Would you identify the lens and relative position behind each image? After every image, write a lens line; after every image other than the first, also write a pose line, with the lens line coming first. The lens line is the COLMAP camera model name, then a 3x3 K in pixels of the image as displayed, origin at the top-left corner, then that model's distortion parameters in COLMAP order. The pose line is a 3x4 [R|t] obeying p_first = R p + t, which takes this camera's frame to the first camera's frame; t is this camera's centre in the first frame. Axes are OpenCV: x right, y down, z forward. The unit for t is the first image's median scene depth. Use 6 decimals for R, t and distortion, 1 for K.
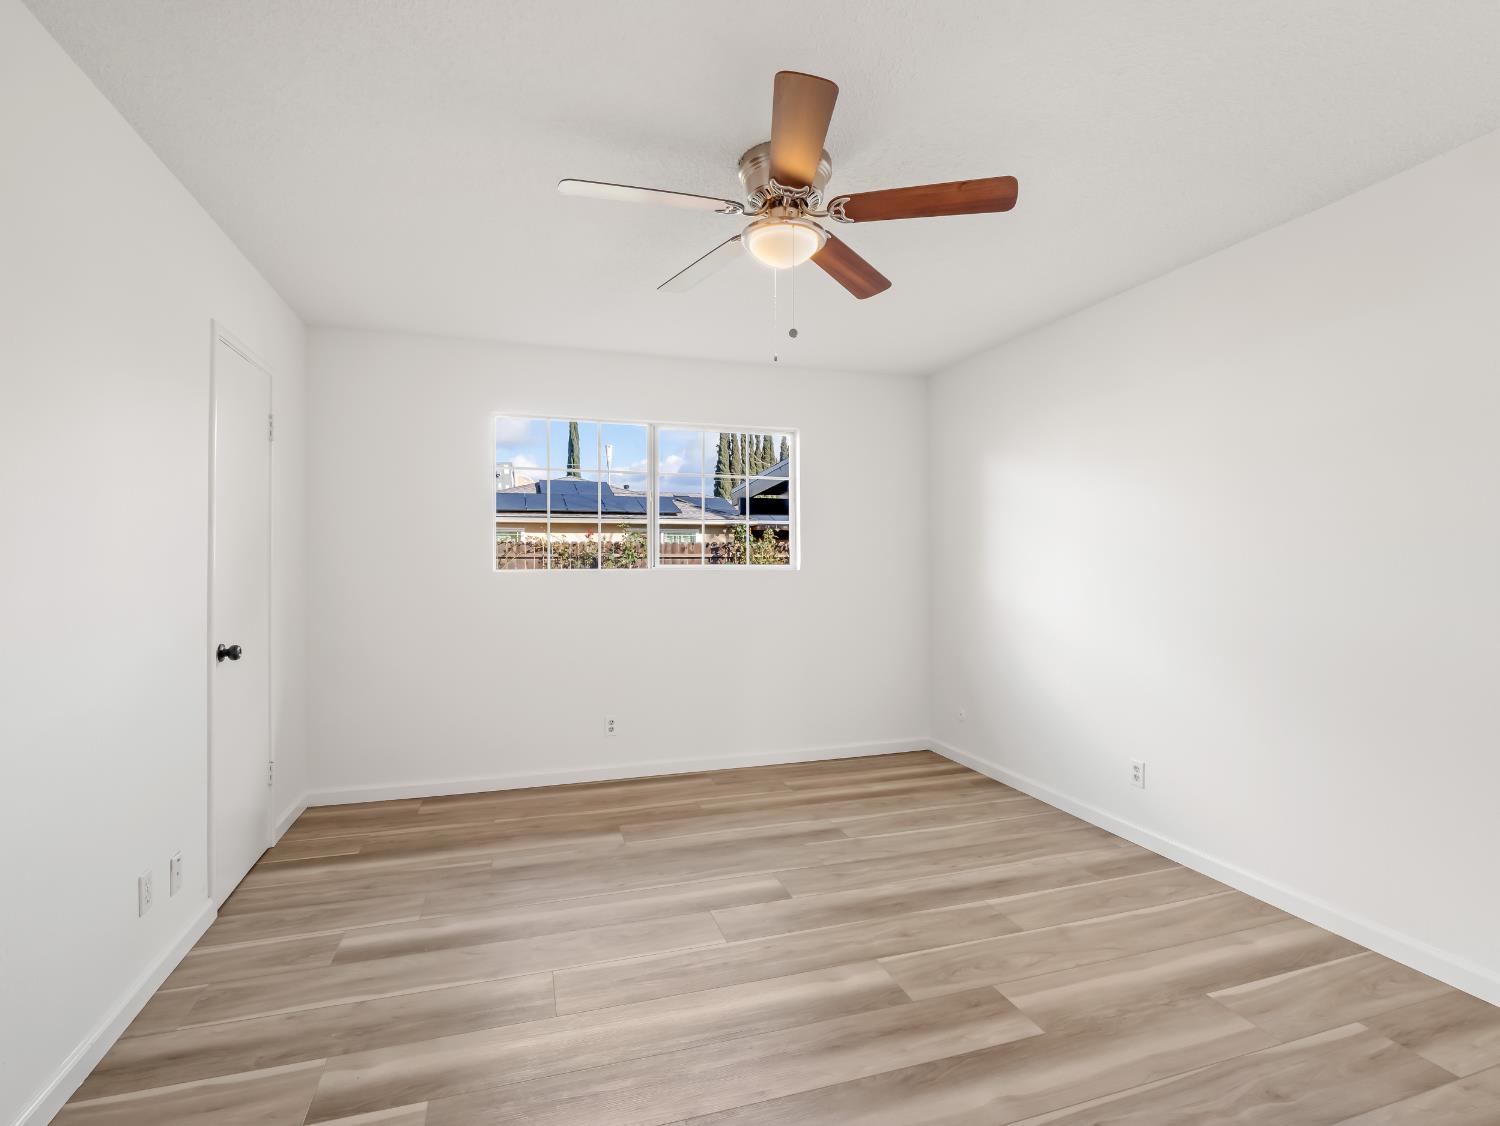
lens RADIAL K [[727.4, 0, 743.0], [0, 727.4, 559.6], [0, 0, 1]] dist [-0.001228, -0.009861]
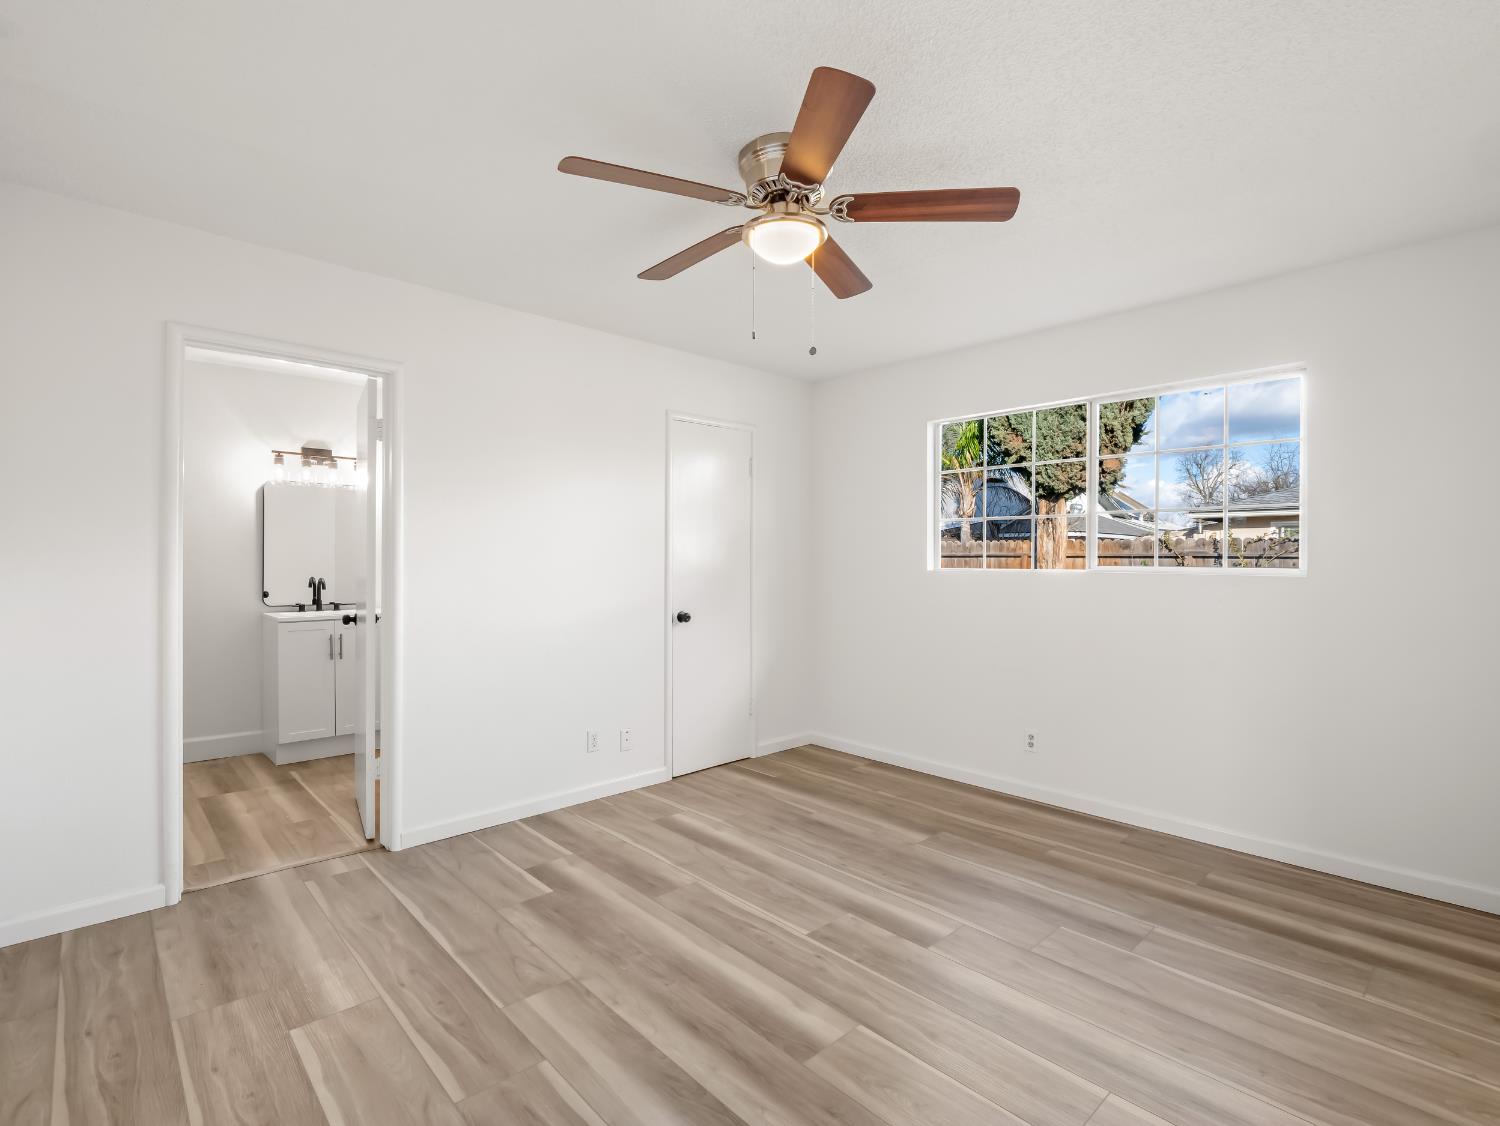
lens RADIAL K [[727.4, 0, 743.0], [0, 727.4, 559.6], [0, 0, 1]] dist [-0.001228, -0.009861]
pose [[0.423529, 0.004175, -0.905873, 0.665063], [-0.003802, 0.999989, 0.002831, -0.002462], [0.905875, 0.002245, 0.423540, 0.374598]]
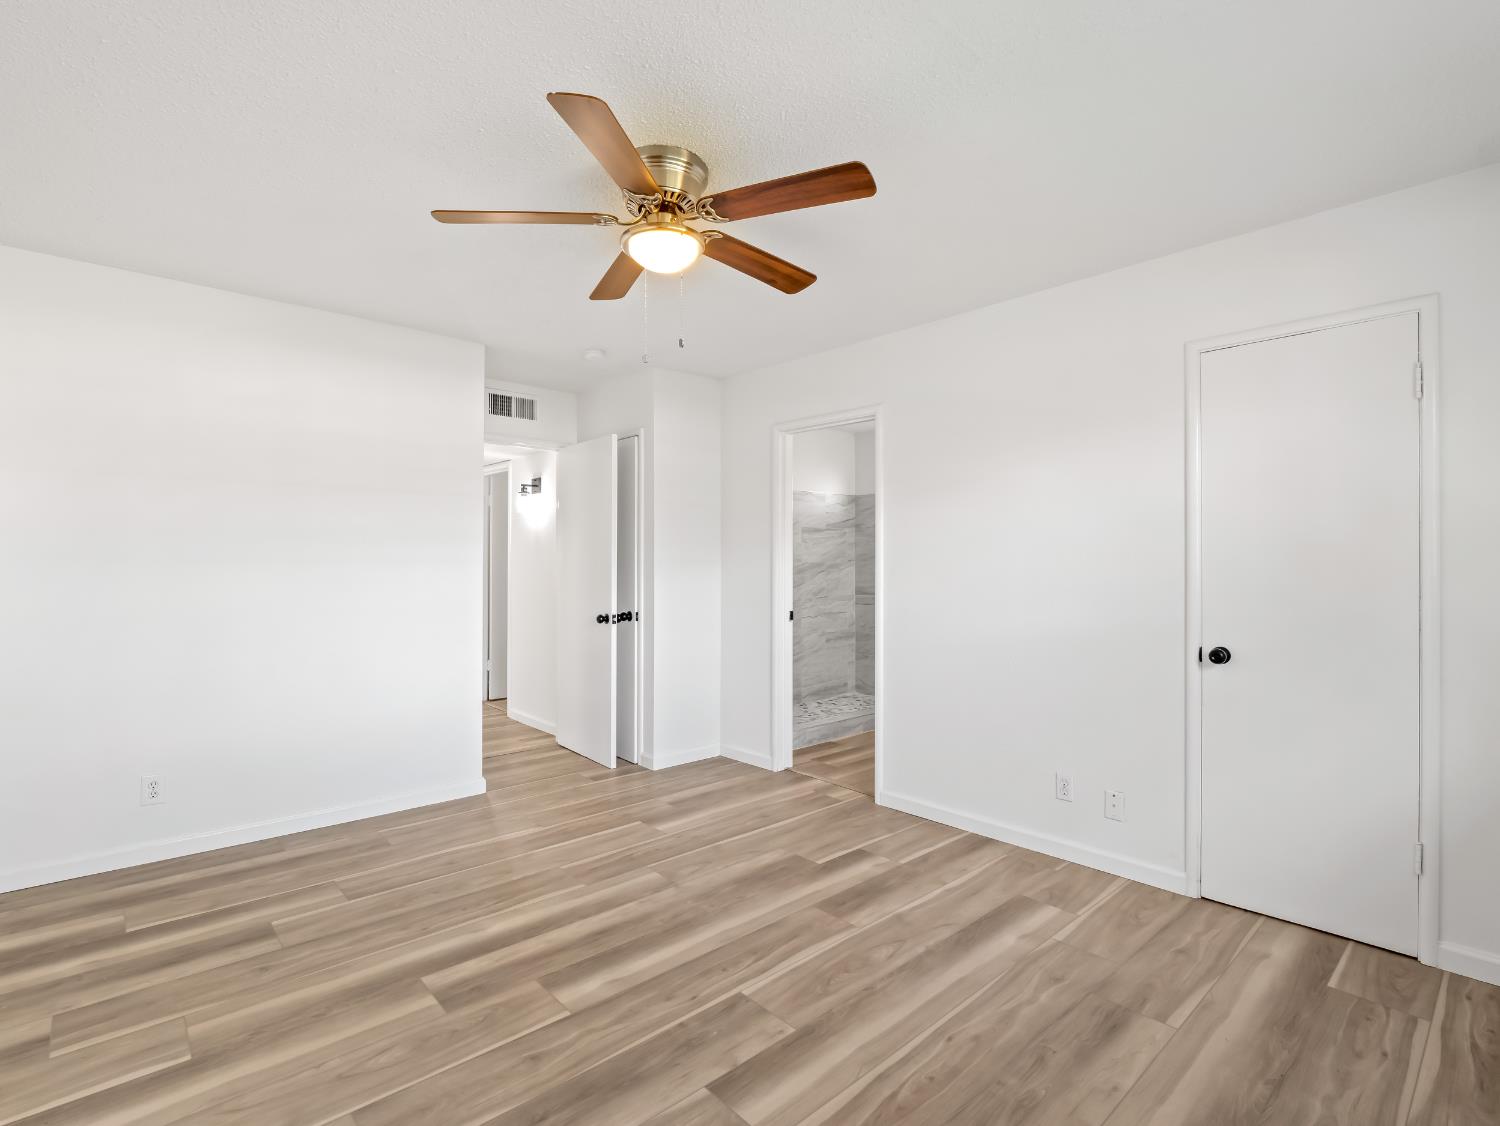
lens RADIAL K [[727.4, 0, 743.0], [0, 727.4, 559.6], [0, 0, 1]] dist [-0.001228, -0.009861]
pose [[-0.911071, -0.004484, -0.412226, 0.265090], [-0.001880, 0.999976, -0.006722, 0.002414], [0.412246, -0.005349, -0.911057, 1.394514]]
